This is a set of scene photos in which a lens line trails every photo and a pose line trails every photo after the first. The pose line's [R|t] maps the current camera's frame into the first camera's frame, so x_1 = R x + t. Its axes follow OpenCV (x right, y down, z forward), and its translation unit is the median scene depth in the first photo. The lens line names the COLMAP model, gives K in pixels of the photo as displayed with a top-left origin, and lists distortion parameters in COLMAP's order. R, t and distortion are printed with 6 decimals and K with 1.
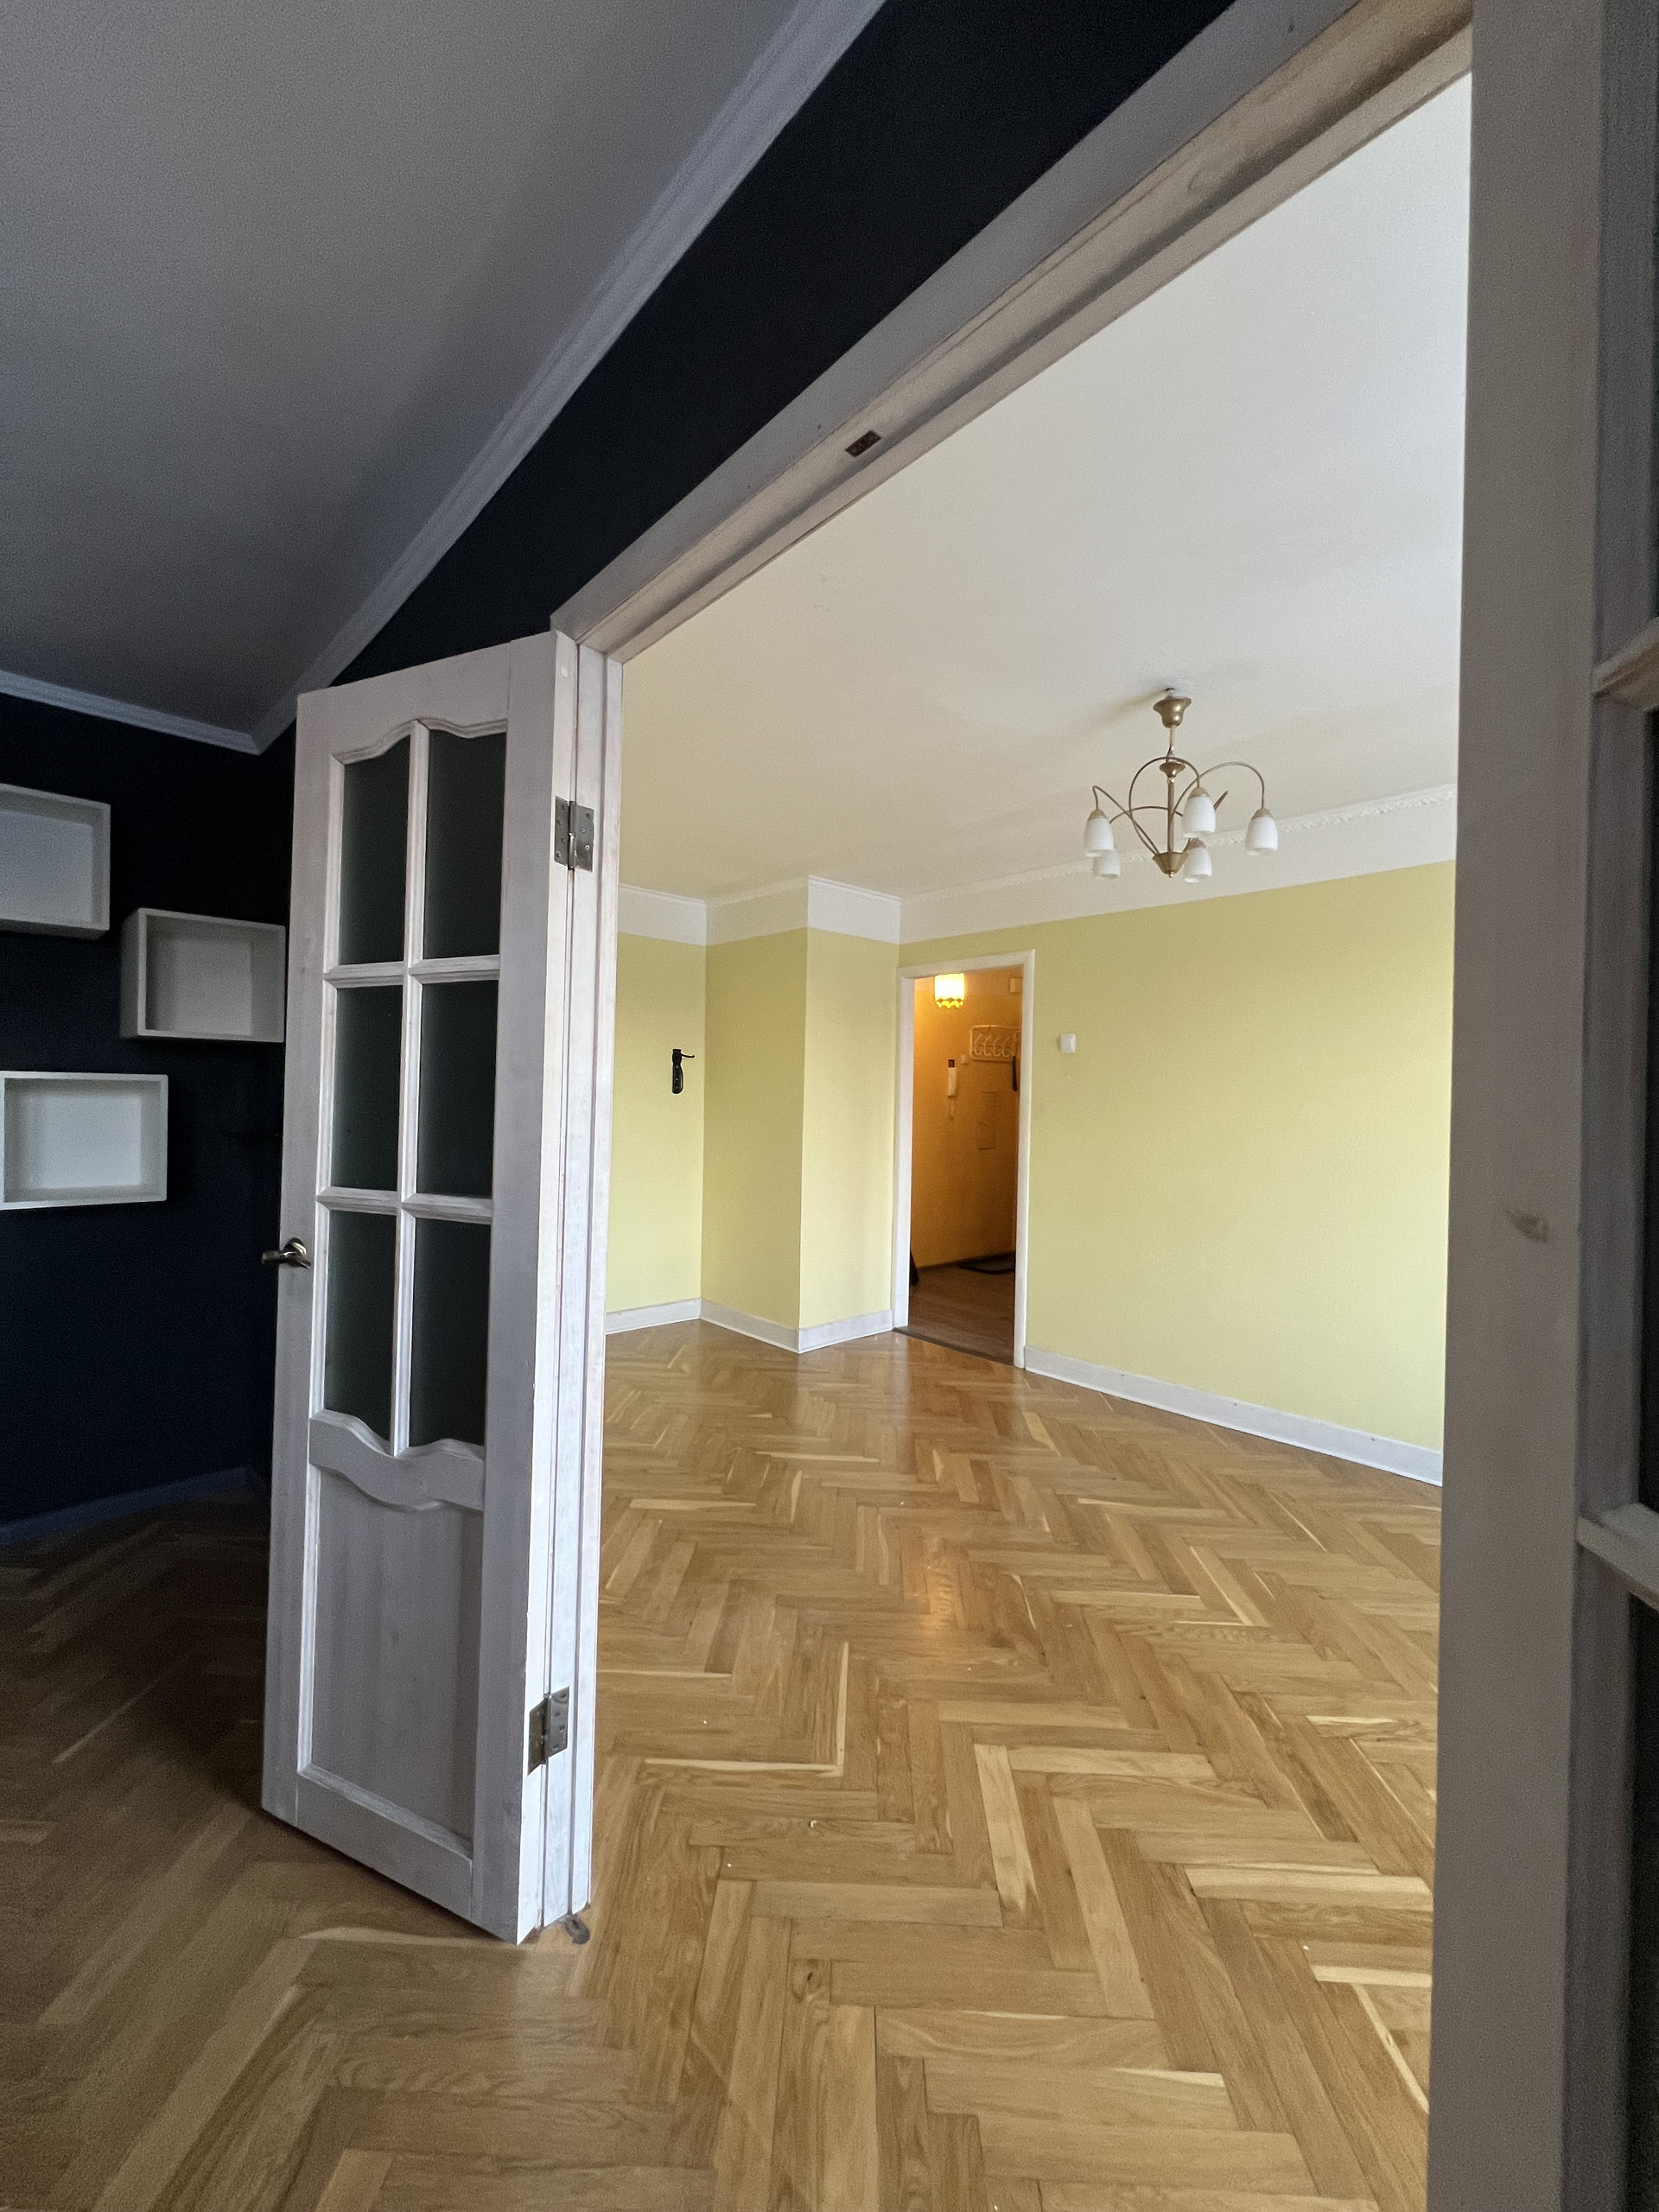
lens RADIAL K [[885.0, 0, 842.1], [0, 885.0, 1102.6], [0, 0, 1]] dist [-0.003804, -0.000460]
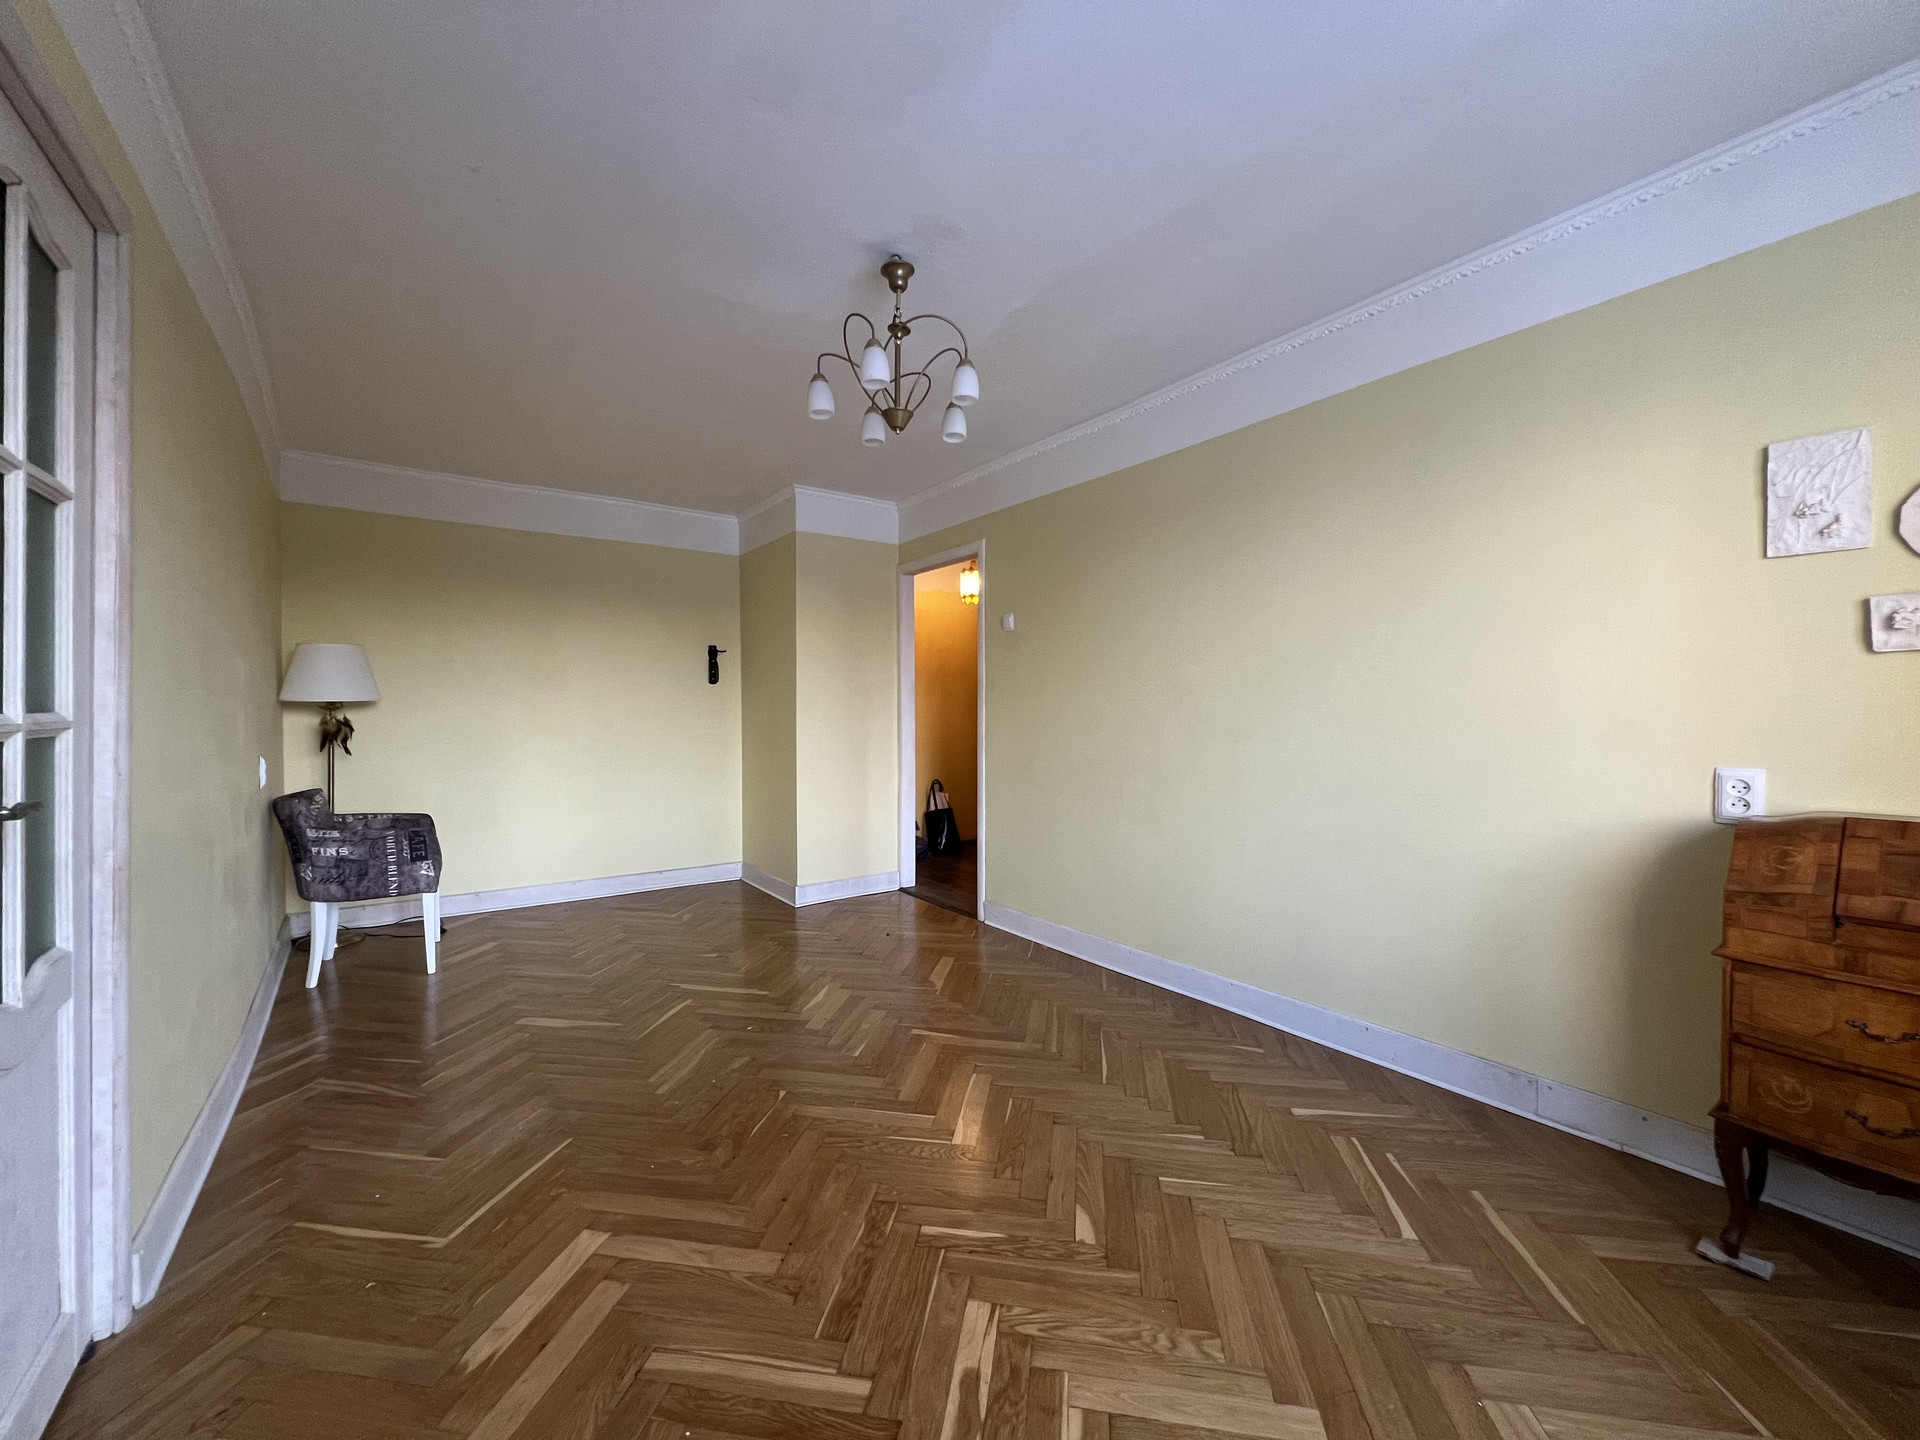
lens RADIAL K [[768.2, 0, 957.4], [0, 768.2, 718.9], [0, 0, 1]] dist [-0.003804, -0.000460]
pose [[0.992257, -0.020011, -0.122578, 0.424916], [0.020798, 0.999770, 0.005146, 0.062740], [0.122447, -0.007655, 0.992446, 0.076735]]
